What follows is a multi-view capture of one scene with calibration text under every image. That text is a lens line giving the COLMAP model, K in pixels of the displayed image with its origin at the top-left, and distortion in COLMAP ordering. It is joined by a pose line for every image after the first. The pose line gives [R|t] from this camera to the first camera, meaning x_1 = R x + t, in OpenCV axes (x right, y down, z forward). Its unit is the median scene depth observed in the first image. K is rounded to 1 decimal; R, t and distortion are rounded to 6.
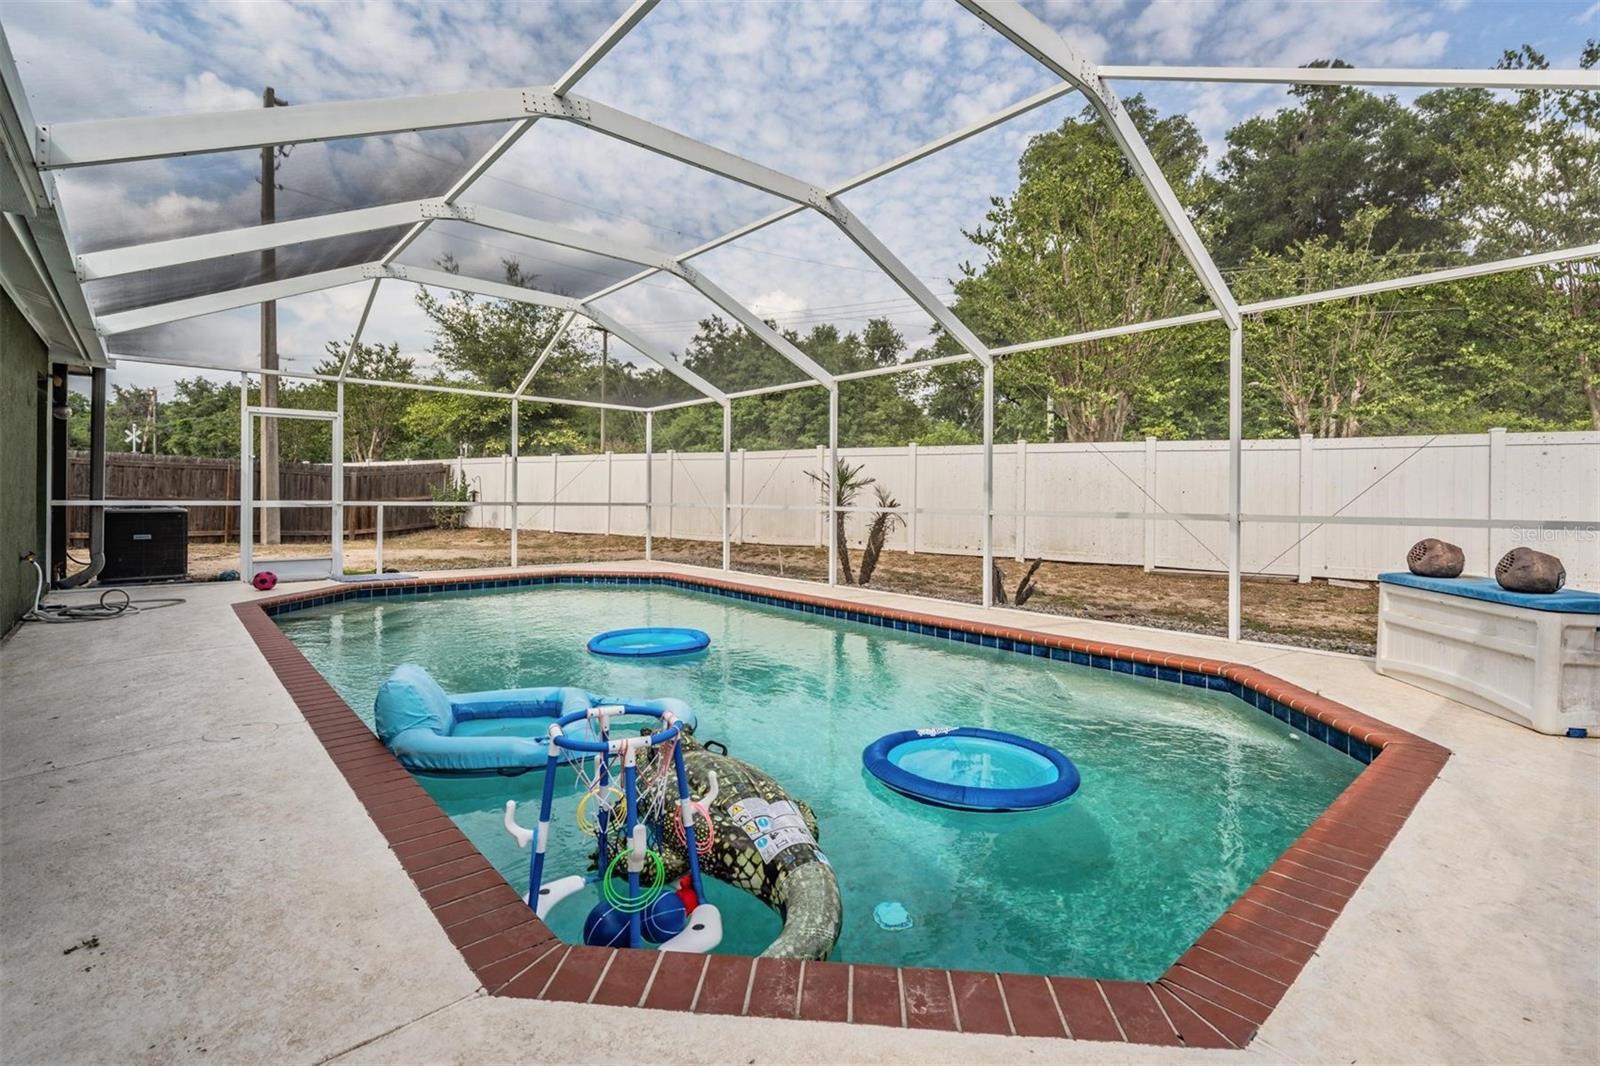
lens RADIAL K [[738.9, 0, 793.3], [0, 738.9, 512.6], [0, 0, 1]] dist [-0.001268, -0.000133]
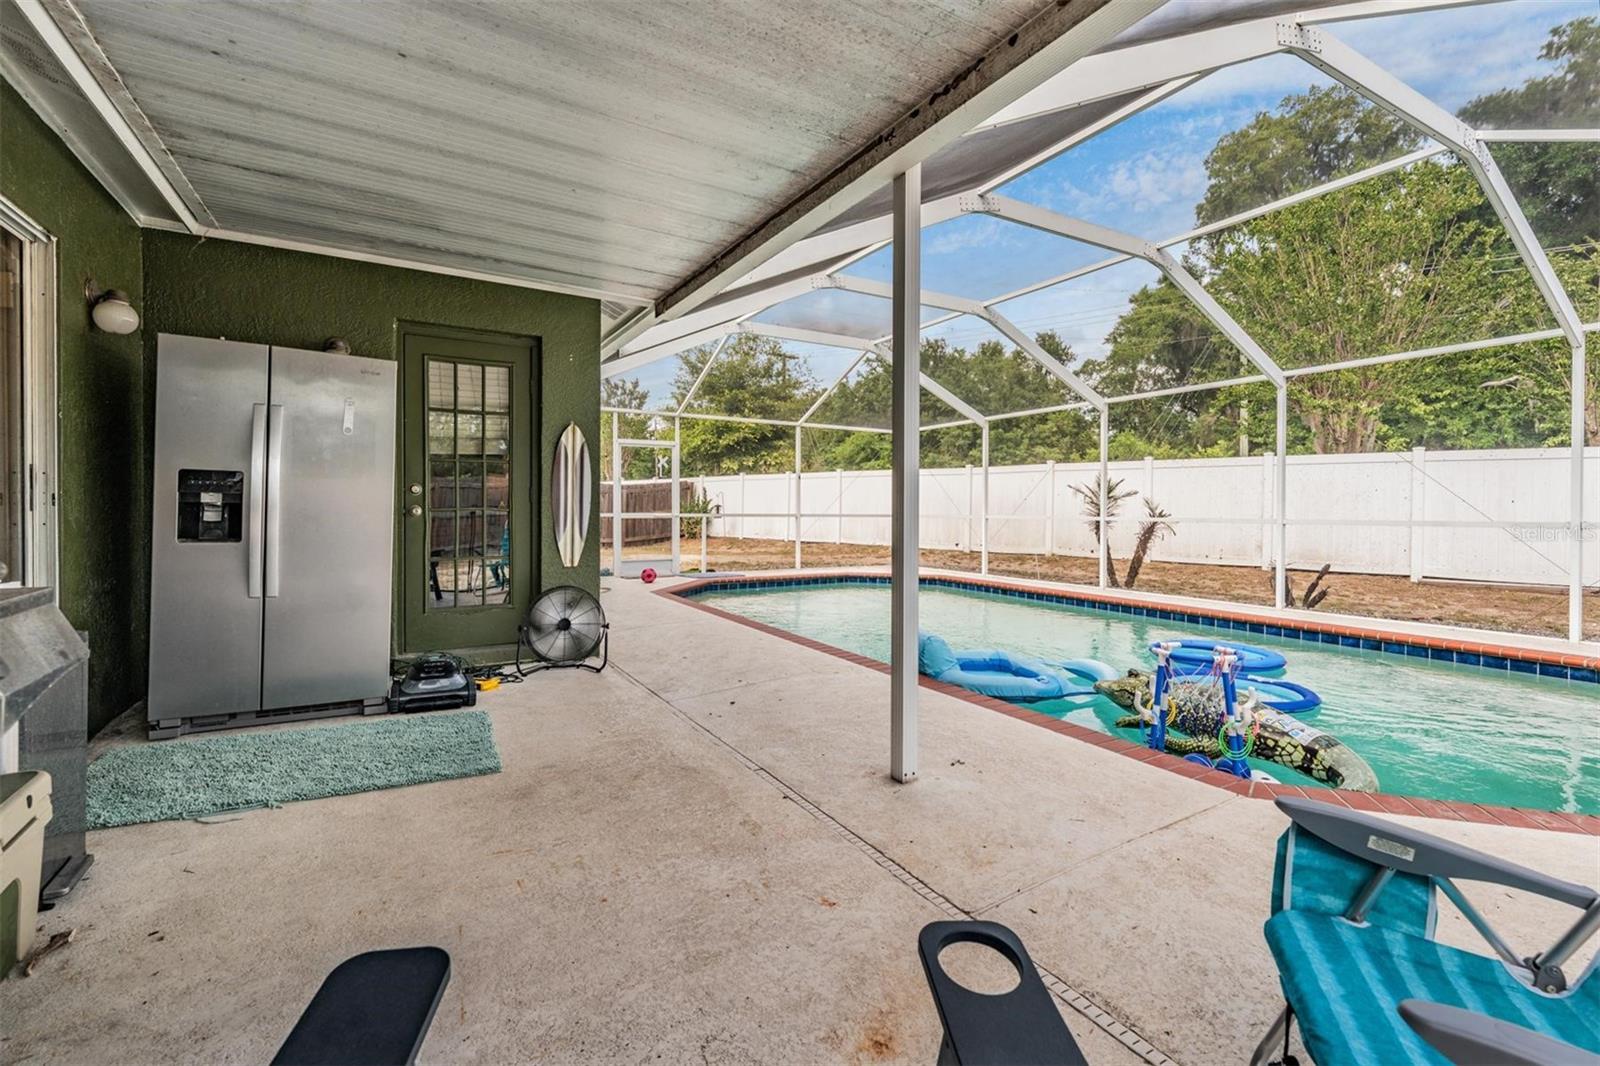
lens RADIAL K [[710.7, 0, 800.0], [0, 710.7, 533.0], [0, 0, 1]] dist [-0.000583, -0.000513]
pose [[0.980615, 0.002464, -0.195929, -0.148781], [-0.000275, 0.999937, 0.011198, 0.003428], [0.195944, -0.010928, 0.980554, -0.107939]]
